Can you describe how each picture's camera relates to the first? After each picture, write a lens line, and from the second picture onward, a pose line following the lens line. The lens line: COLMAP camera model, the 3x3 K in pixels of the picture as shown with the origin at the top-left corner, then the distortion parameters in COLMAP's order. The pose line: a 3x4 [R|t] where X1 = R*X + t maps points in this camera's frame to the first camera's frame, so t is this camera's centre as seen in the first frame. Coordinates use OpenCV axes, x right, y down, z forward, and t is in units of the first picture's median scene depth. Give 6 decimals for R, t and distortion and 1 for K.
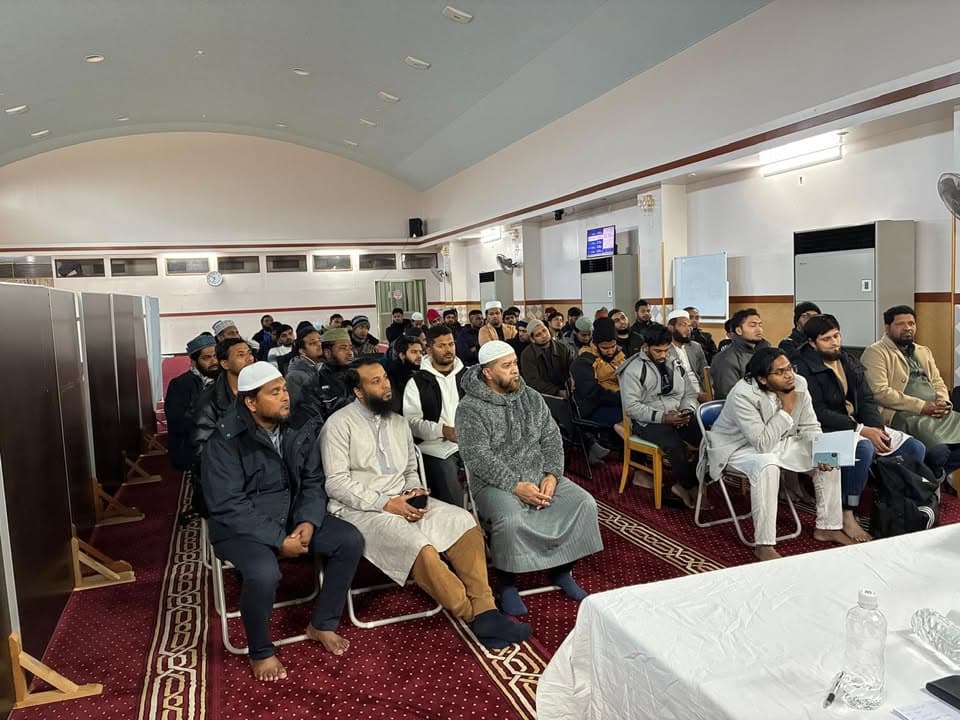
lens RADIAL K [[728.7, 0, 480.0], [0, 728.7, 360.0], [0, 0, 1]] dist [0.073738, -0.106227]
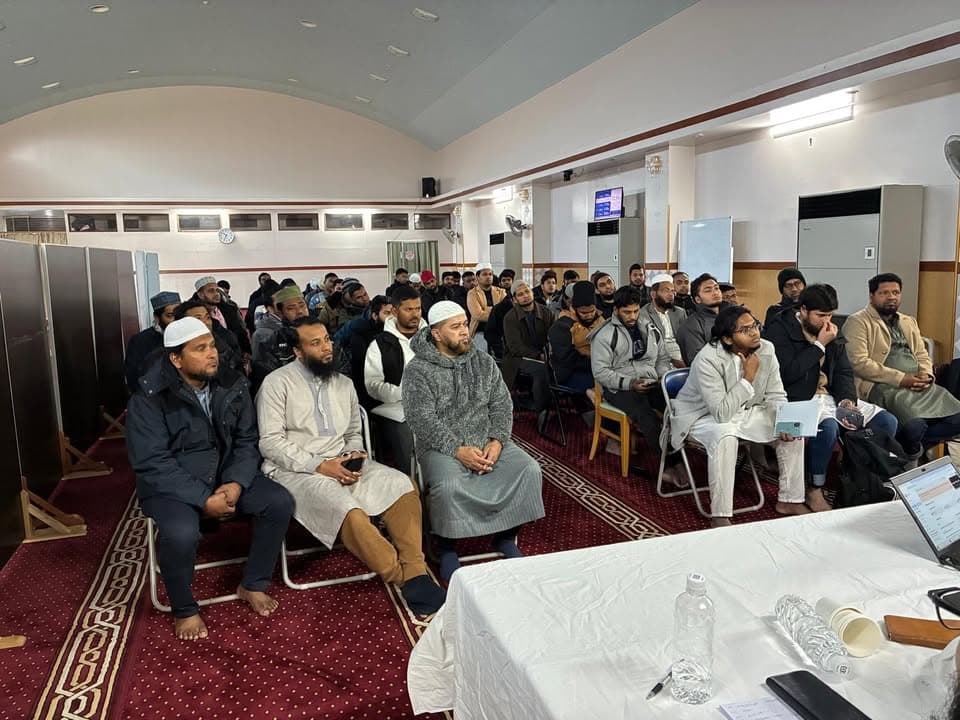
lens RADIAL K [[728.7, 0, 480.0], [0, 728.7, 360.0], [0, 0, 1]] dist [0.073738, -0.106227]
pose [[0.999338, 0.022156, -0.028867, 0.081082], [-0.020678, 0.998508, 0.050533, 0.001291], [0.029943, -0.049902, 0.998305, 0.026905]]
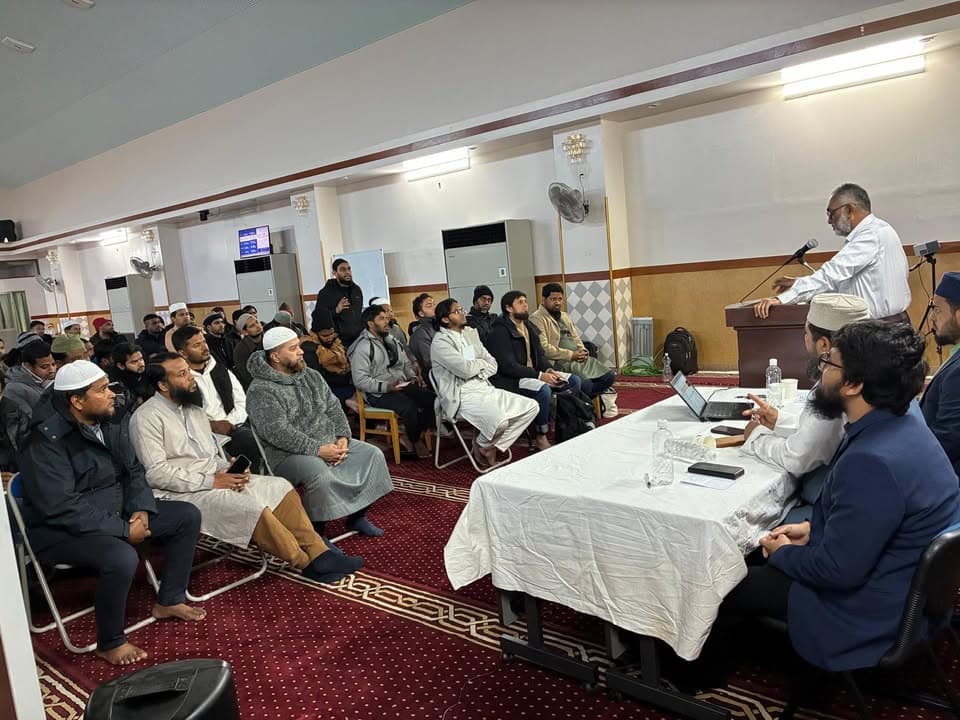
lens RADIAL K [[728.7, 0, 480.0], [0, 728.7, 360.0], [0, 0, 1]] dist [0.073738, -0.106227]
pose [[0.870203, -0.102116, 0.481995, -0.212356], [0.102344, 0.994412, 0.025902, 0.020759], [-0.481947, 0.026790, 0.875791, -0.110686]]
